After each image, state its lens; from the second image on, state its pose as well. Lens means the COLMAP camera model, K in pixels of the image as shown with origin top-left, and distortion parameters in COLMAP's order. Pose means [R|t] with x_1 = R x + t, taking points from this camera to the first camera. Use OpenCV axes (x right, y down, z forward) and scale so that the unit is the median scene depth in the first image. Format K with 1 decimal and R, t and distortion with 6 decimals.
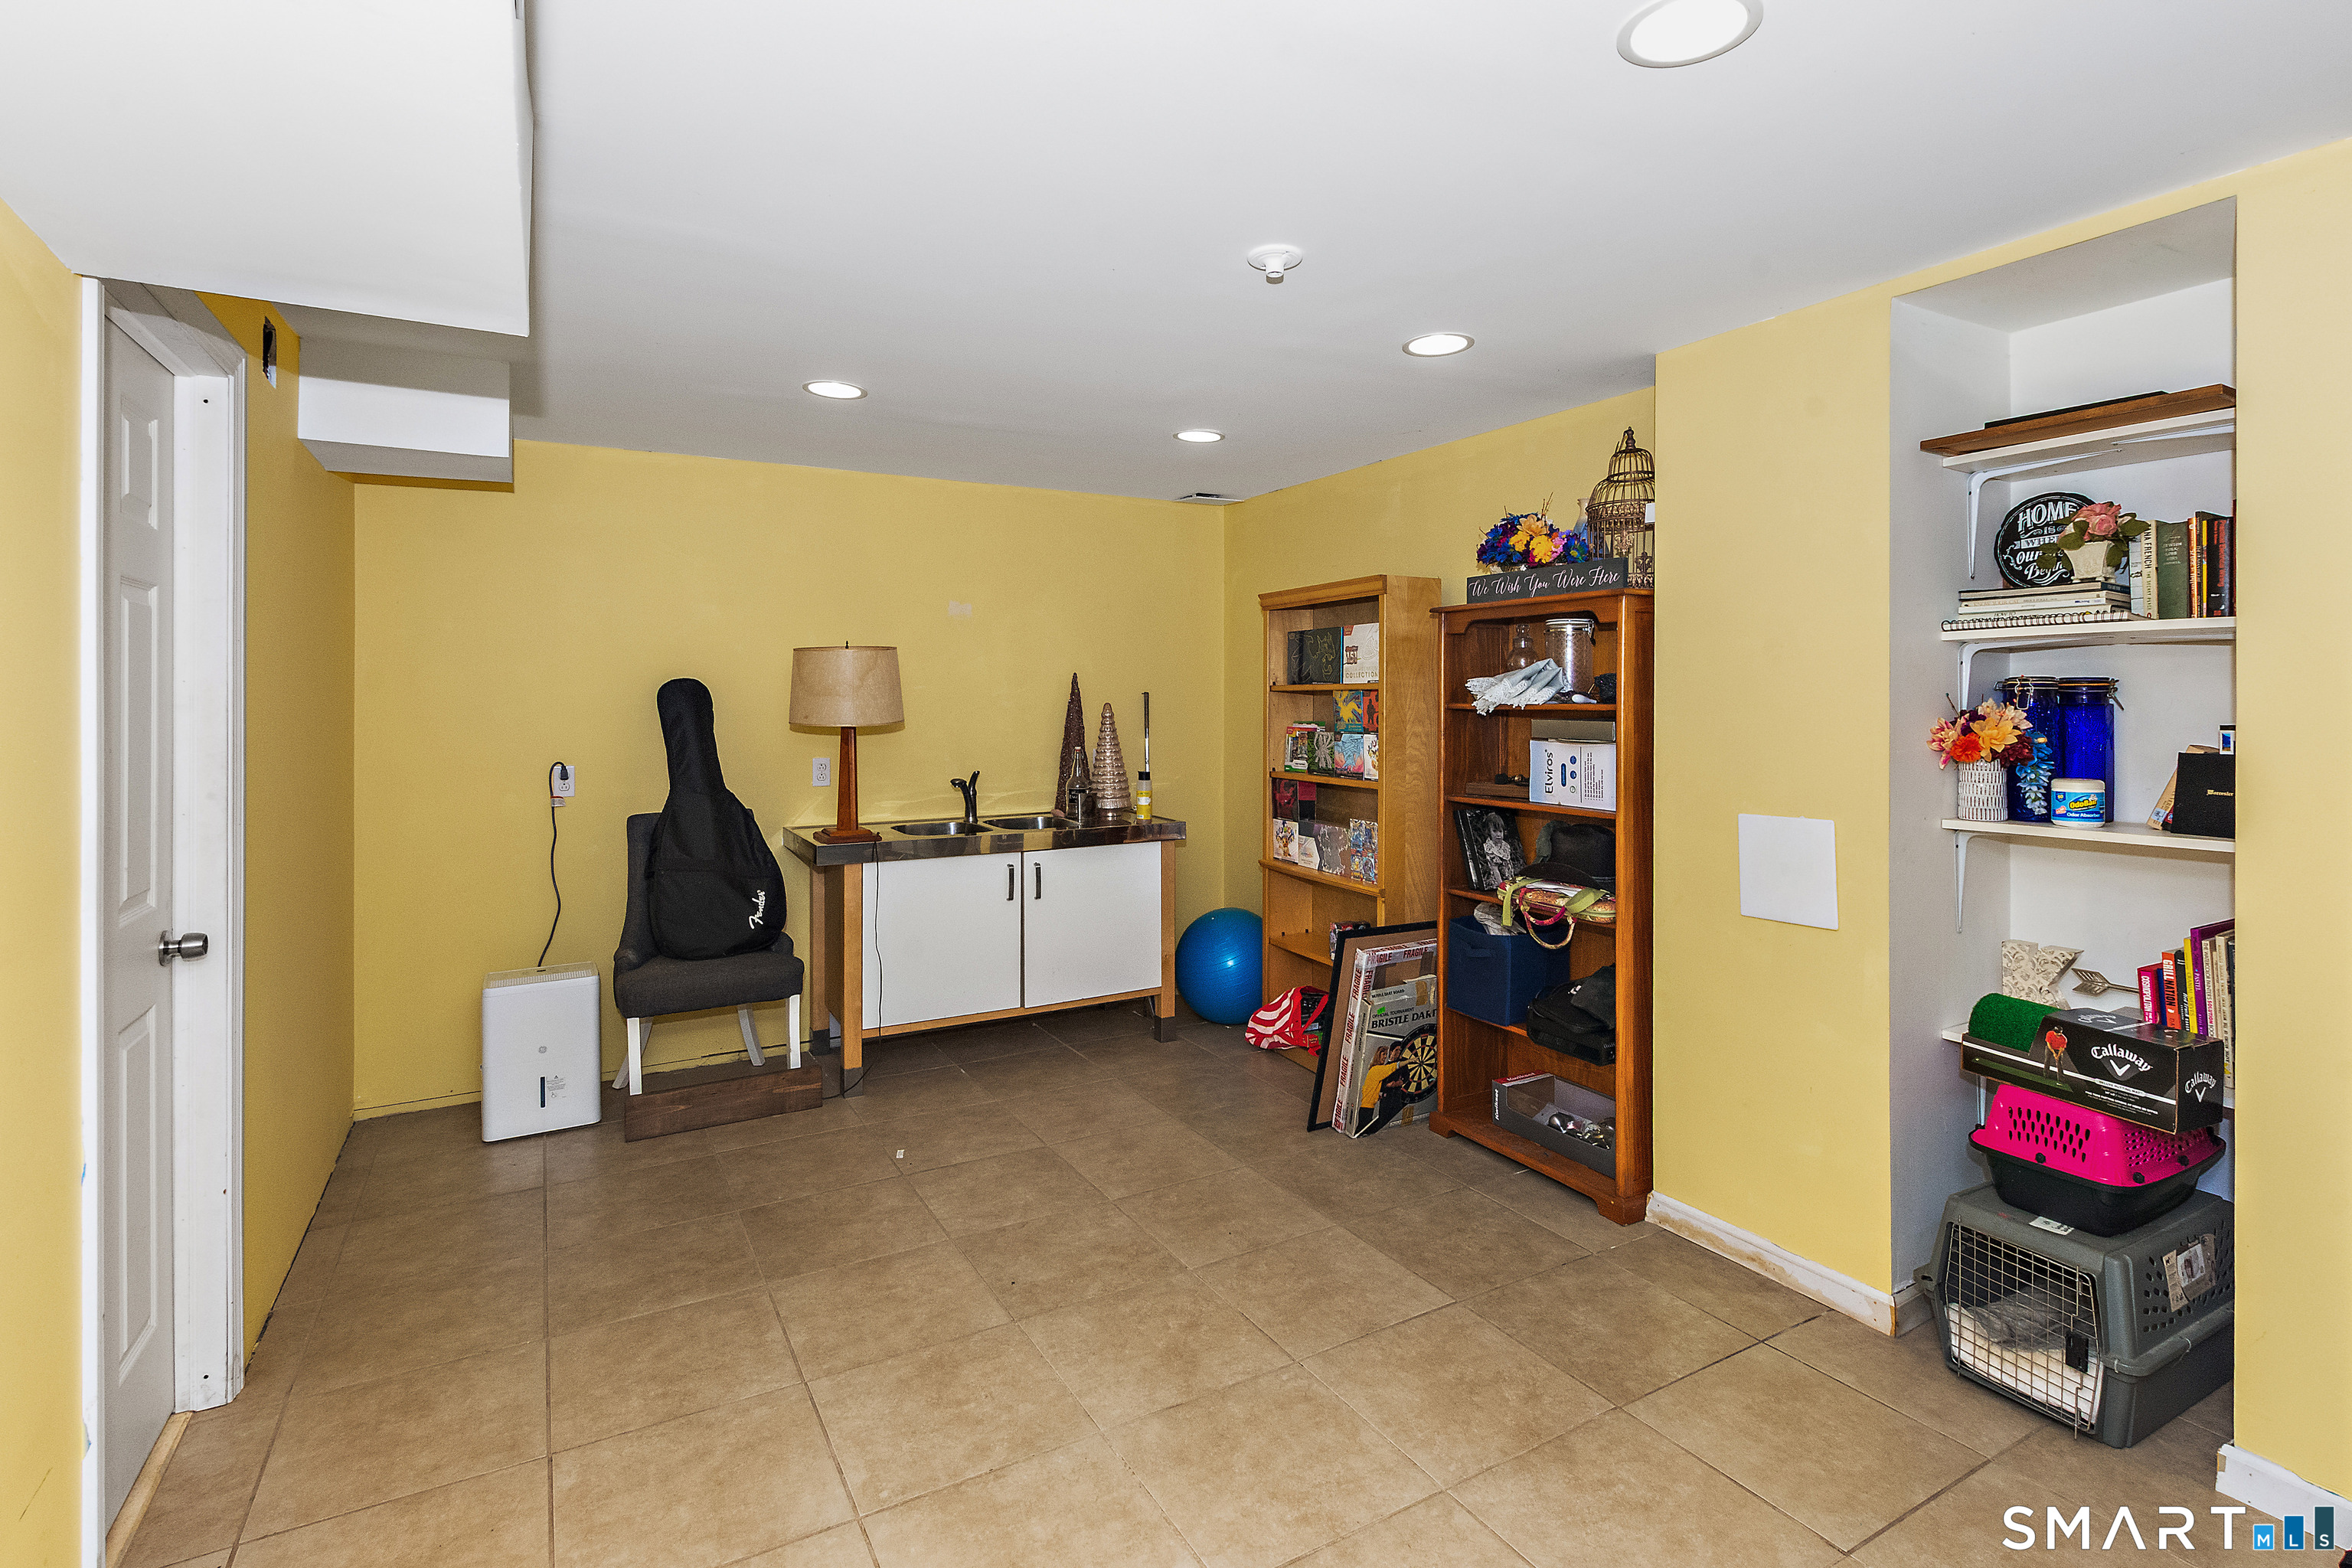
lens RADIAL K [[1138.4, 0, 1187.3], [0, 1138.4, 694.7], [0, 0, 1]] dist [-0.001871, -0.000033]
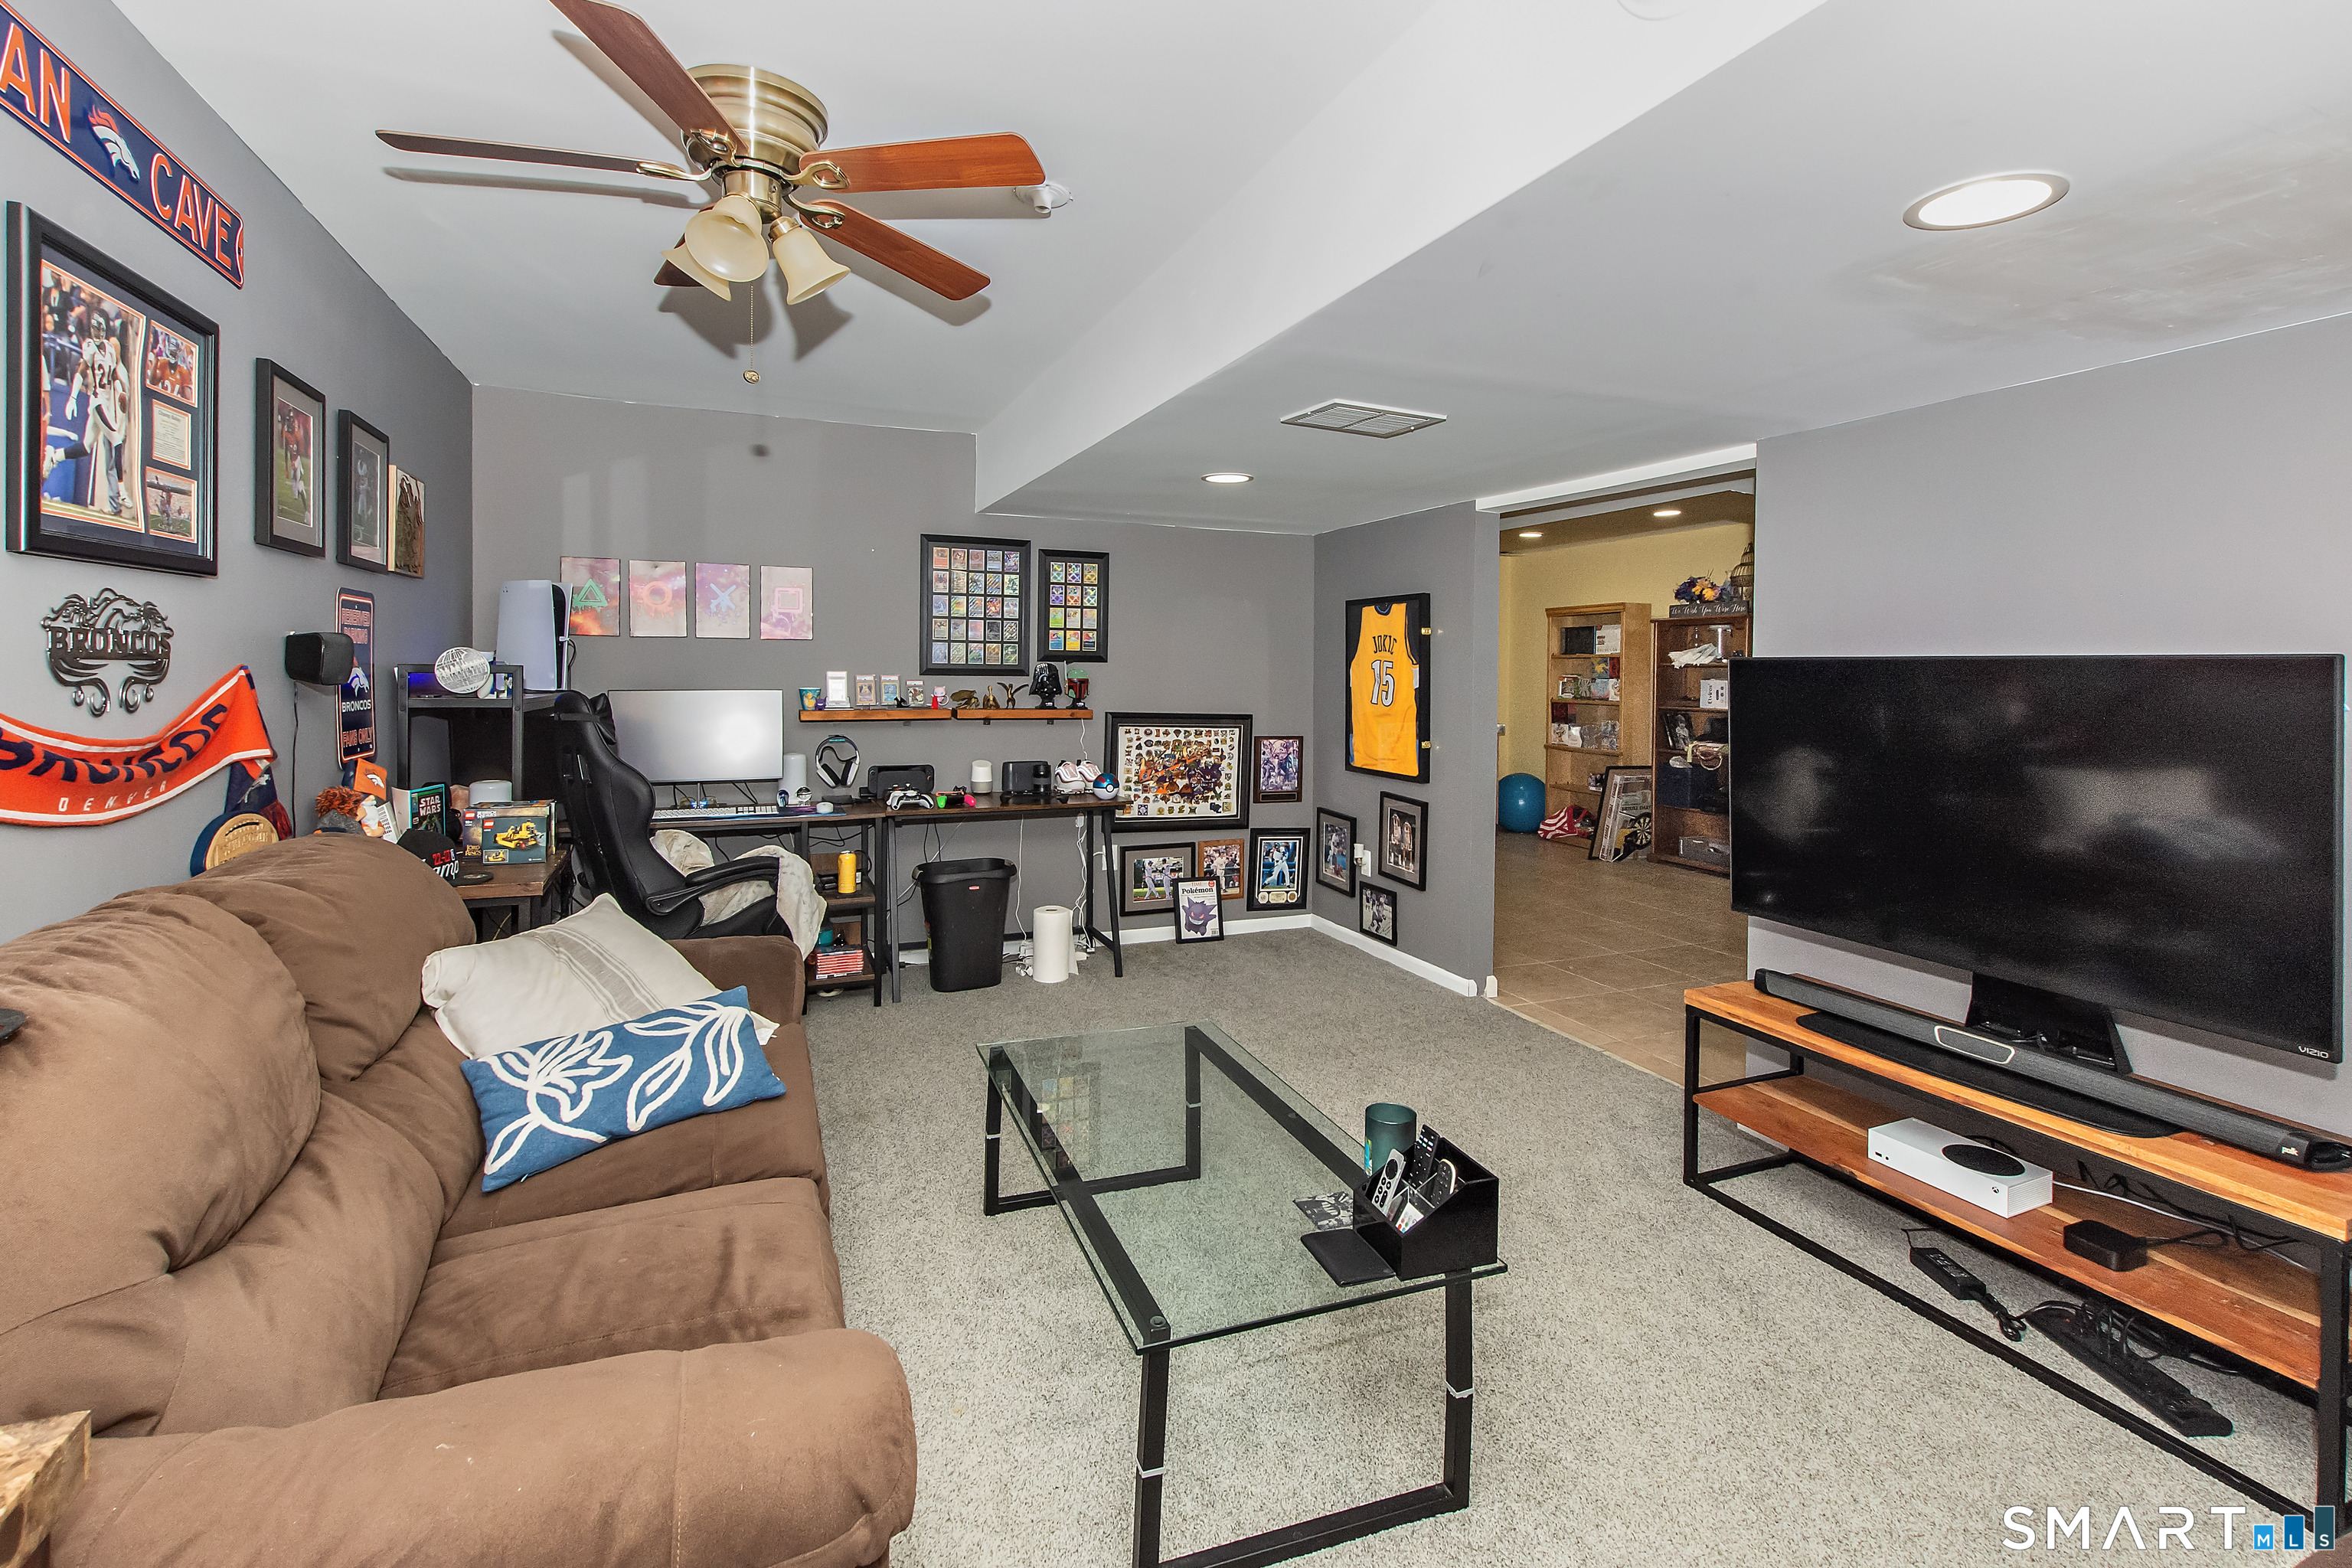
lens RADIAL K [[1047.8, 0, 1159.3], [0, 1047.8, 676.1], [0, 0, 1]] dist [0.003263, 0.000951]
pose [[0.990900, 0.009456, -0.134267, -0.435848], [-0.008517, 0.999935, 0.007566, 0.024163], [0.134330, -0.006353, 0.990916, -1.080754]]
